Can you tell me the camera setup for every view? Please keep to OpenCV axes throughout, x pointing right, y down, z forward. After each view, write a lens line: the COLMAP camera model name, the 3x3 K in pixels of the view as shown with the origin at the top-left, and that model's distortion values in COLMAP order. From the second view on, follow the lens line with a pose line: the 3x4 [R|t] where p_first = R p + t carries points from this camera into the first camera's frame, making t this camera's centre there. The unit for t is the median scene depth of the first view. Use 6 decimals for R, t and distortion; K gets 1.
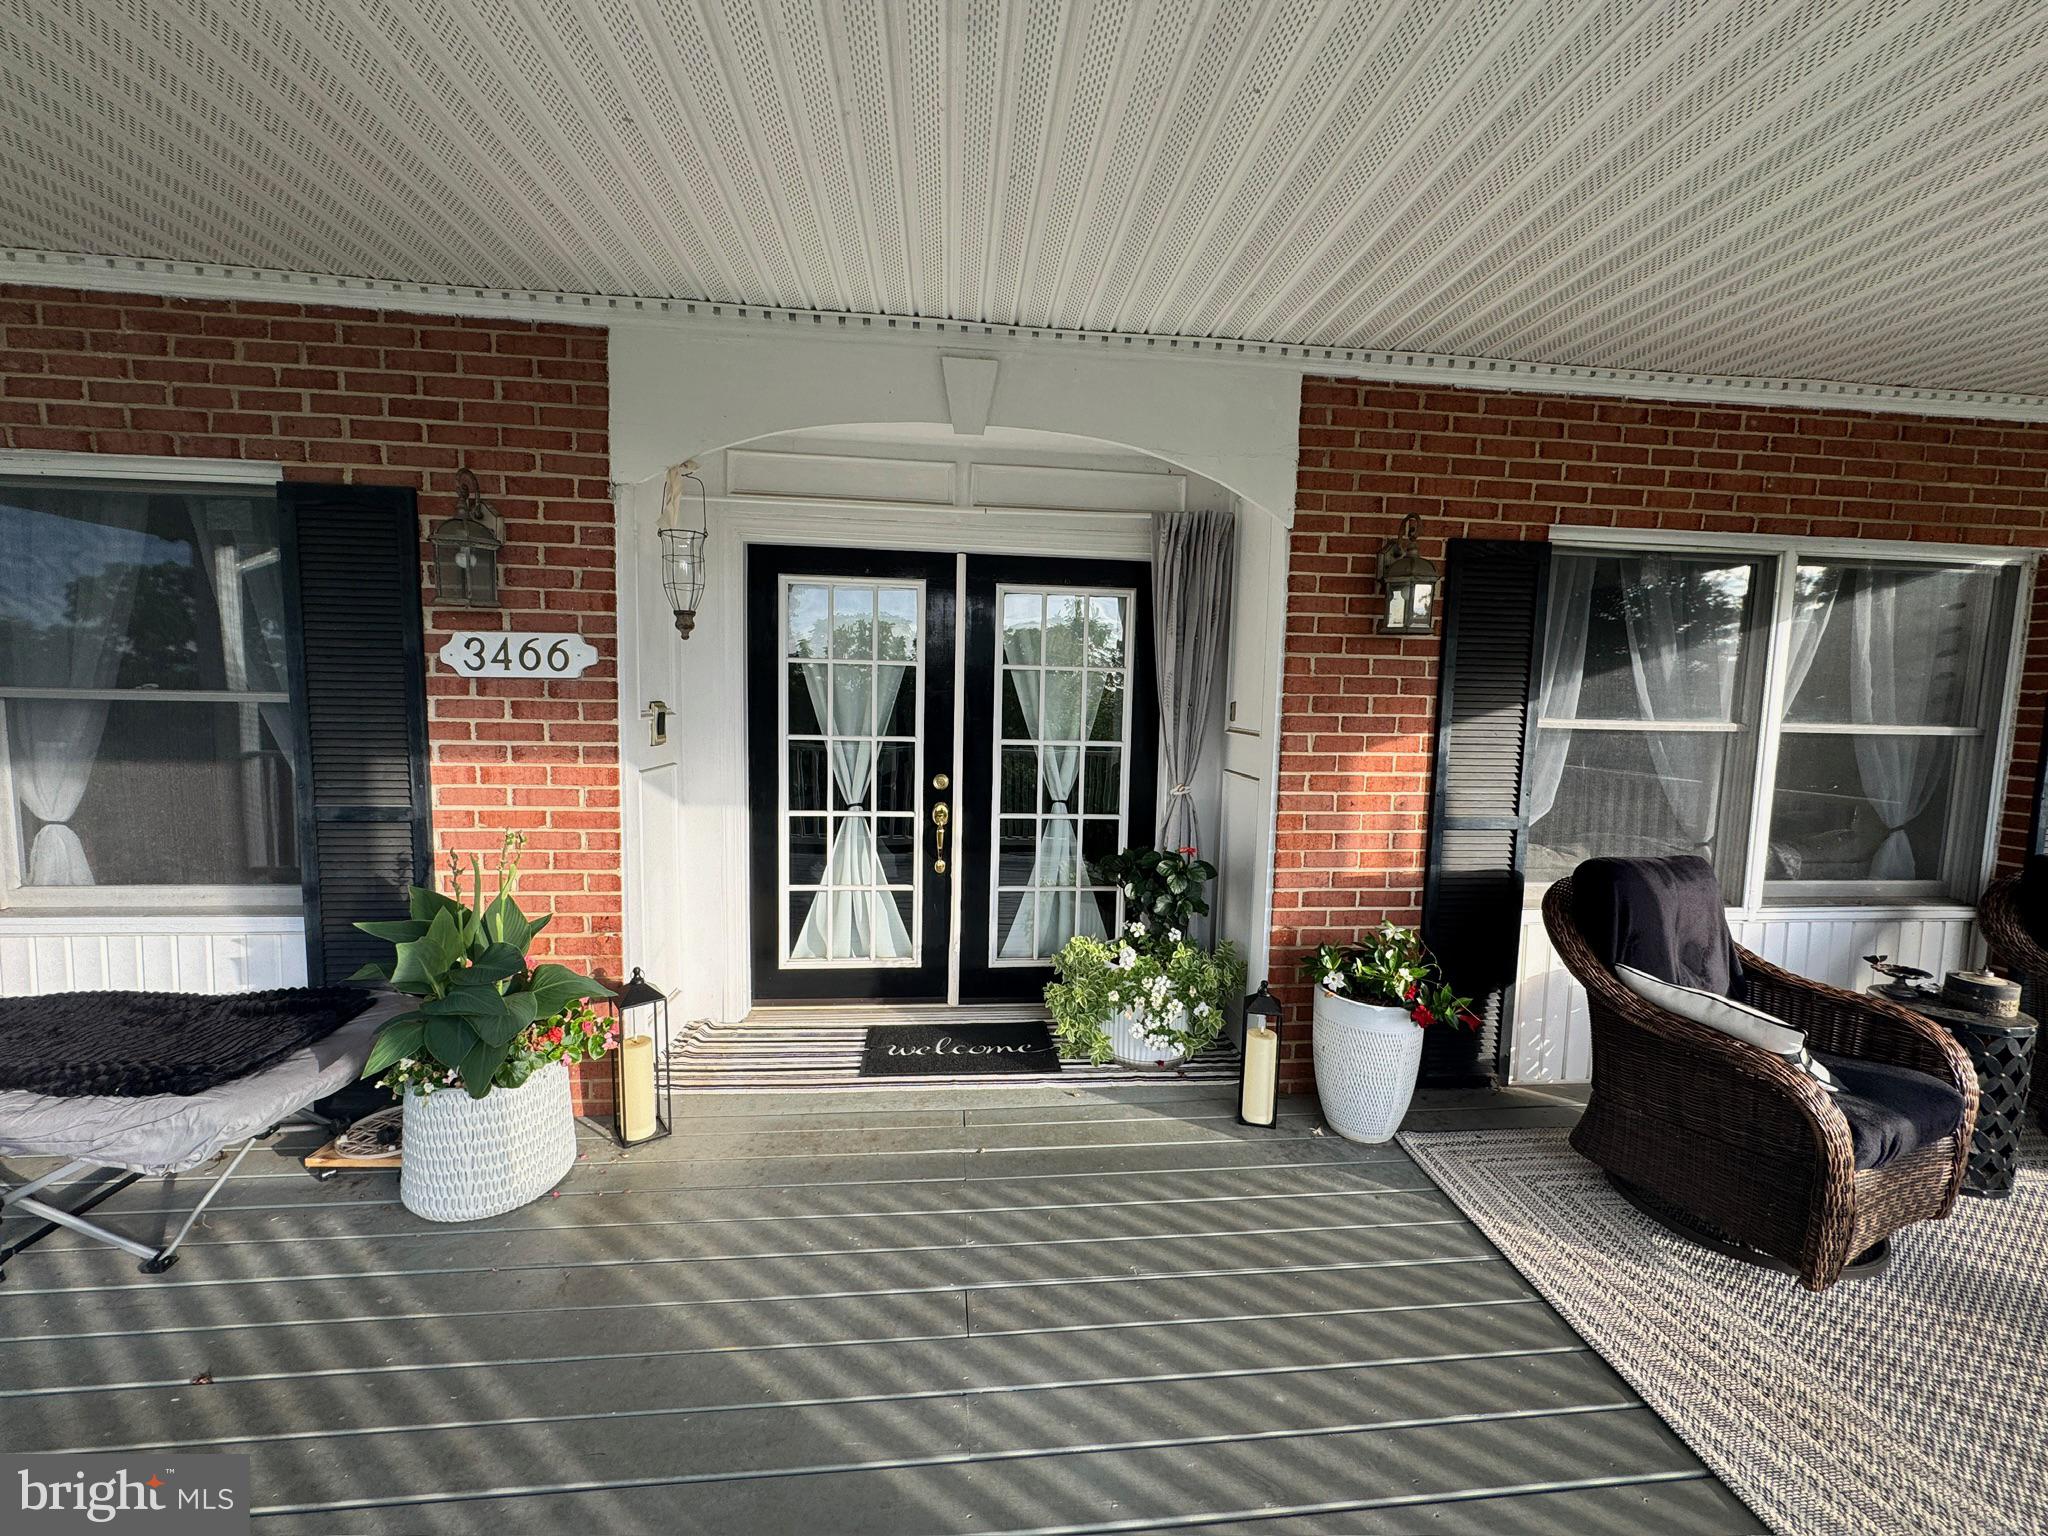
lens RADIAL K [[817.3, 0, 1029.2], [0, 817.3, 765.8], [0, 0, 1]] dist [-0.002699, 0.000096]
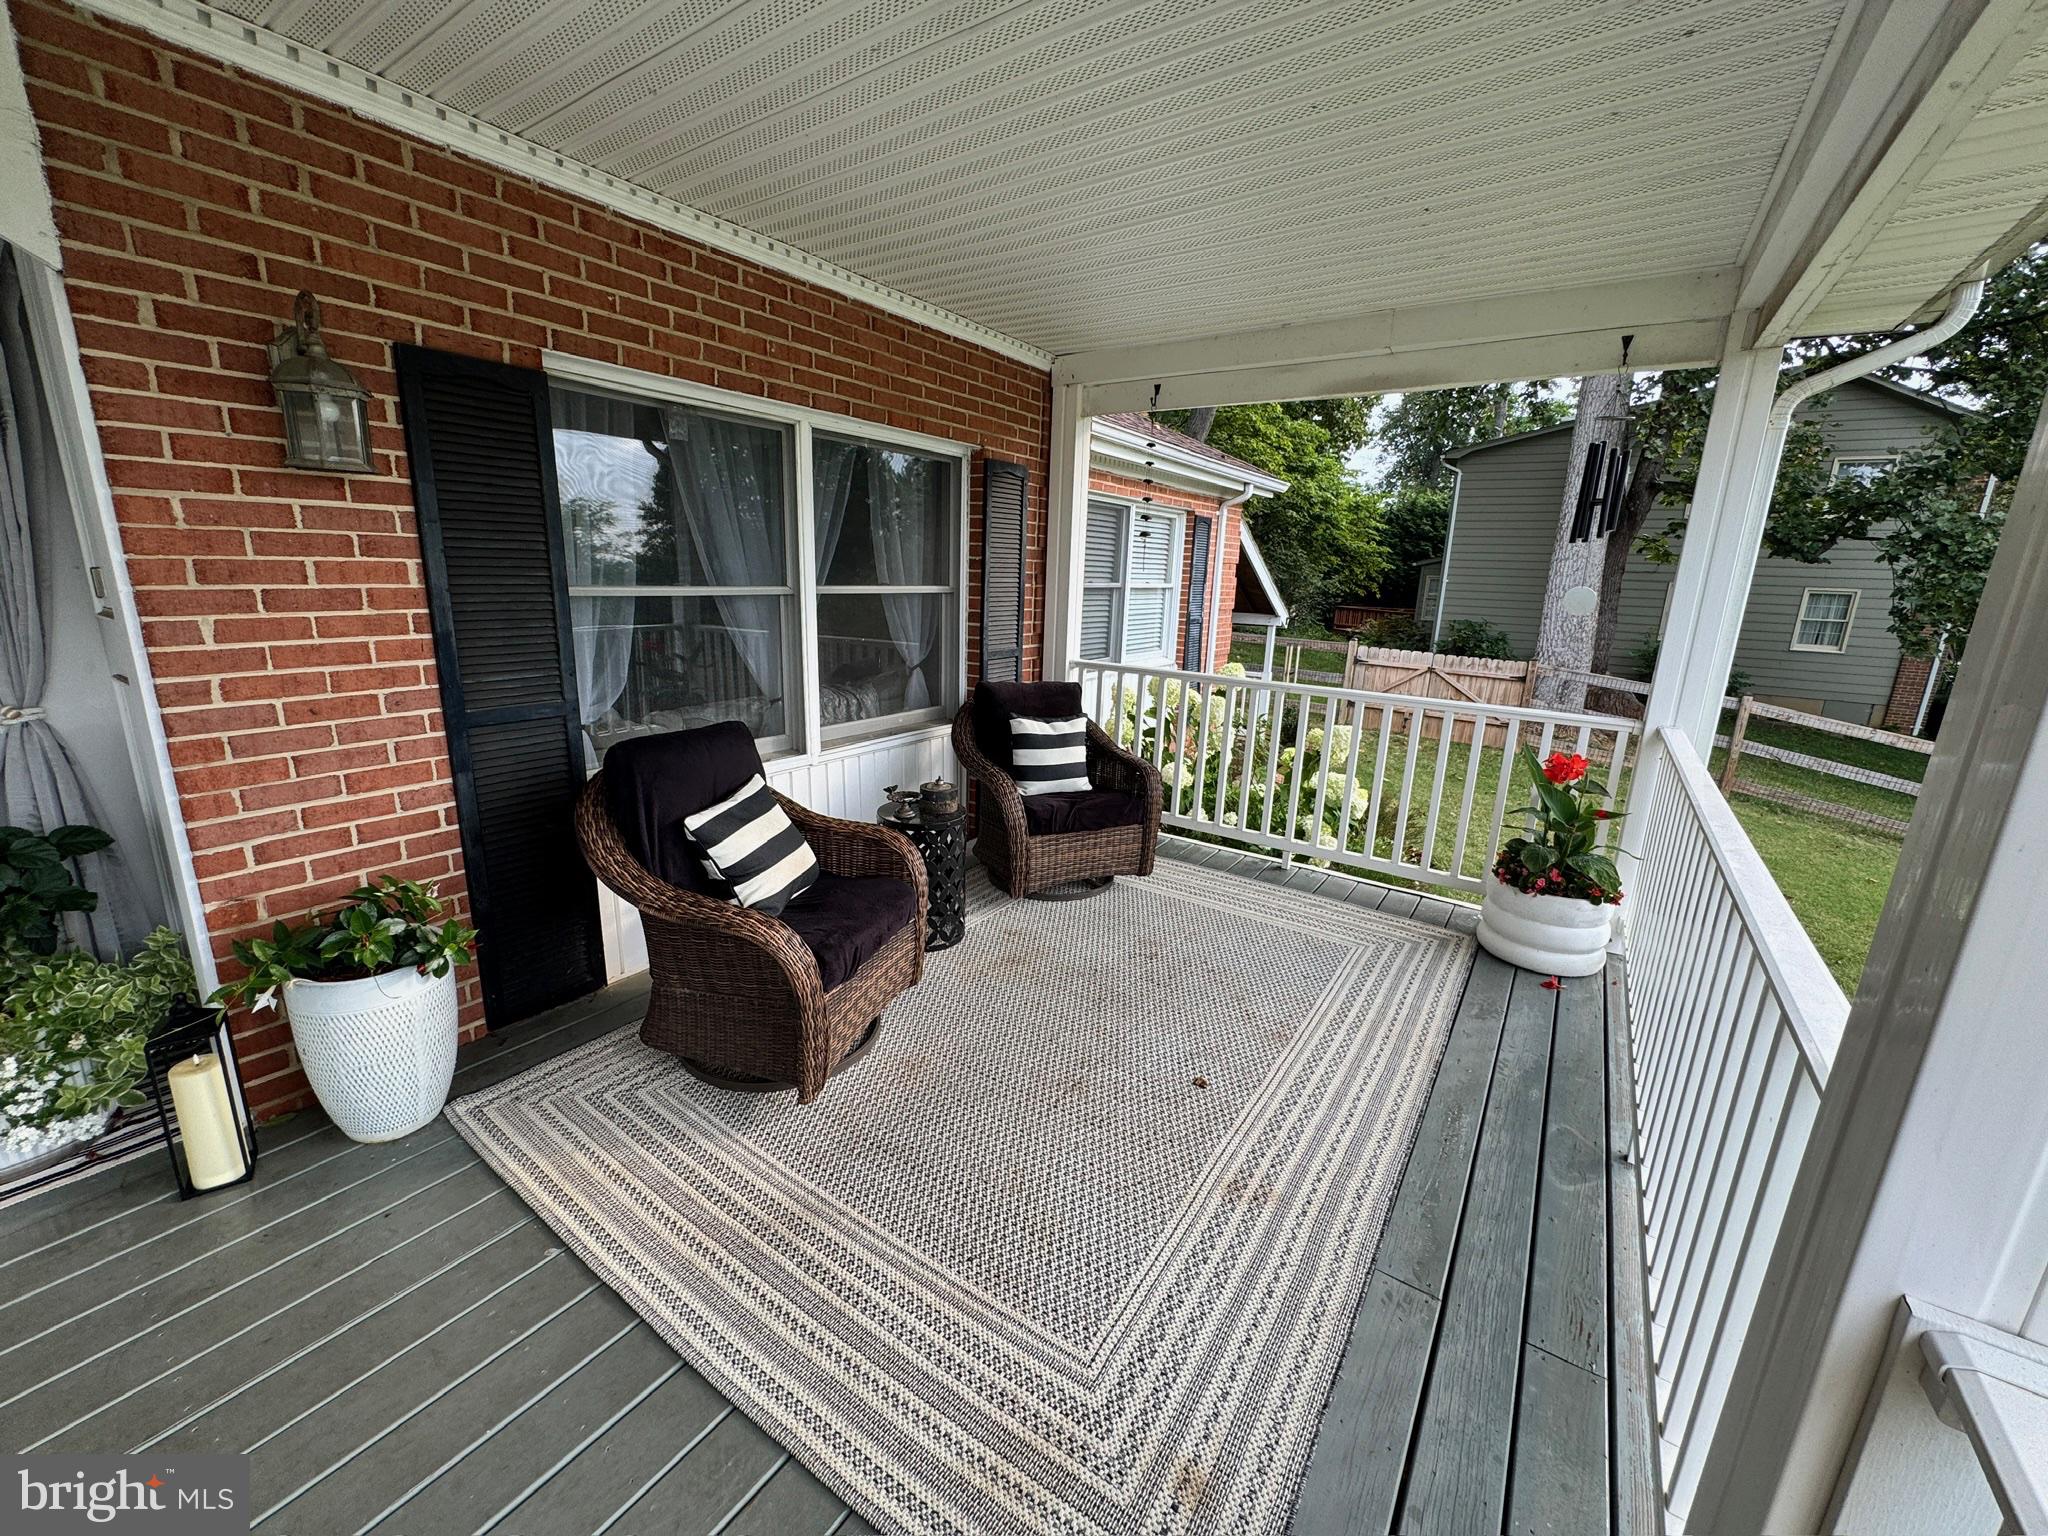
lens RADIAL K [[817.3, 0, 1027.1], [0, 817.3, 769.2], [0, 0, 1]] dist [-0.002699, 0.000096]
pose [[0.649656, -0.184594, 0.737477, 0.262760], [0.058278, 0.979311, 0.193788, -0.006931], [-0.757991, -0.082917, 0.646973, 0.046771]]
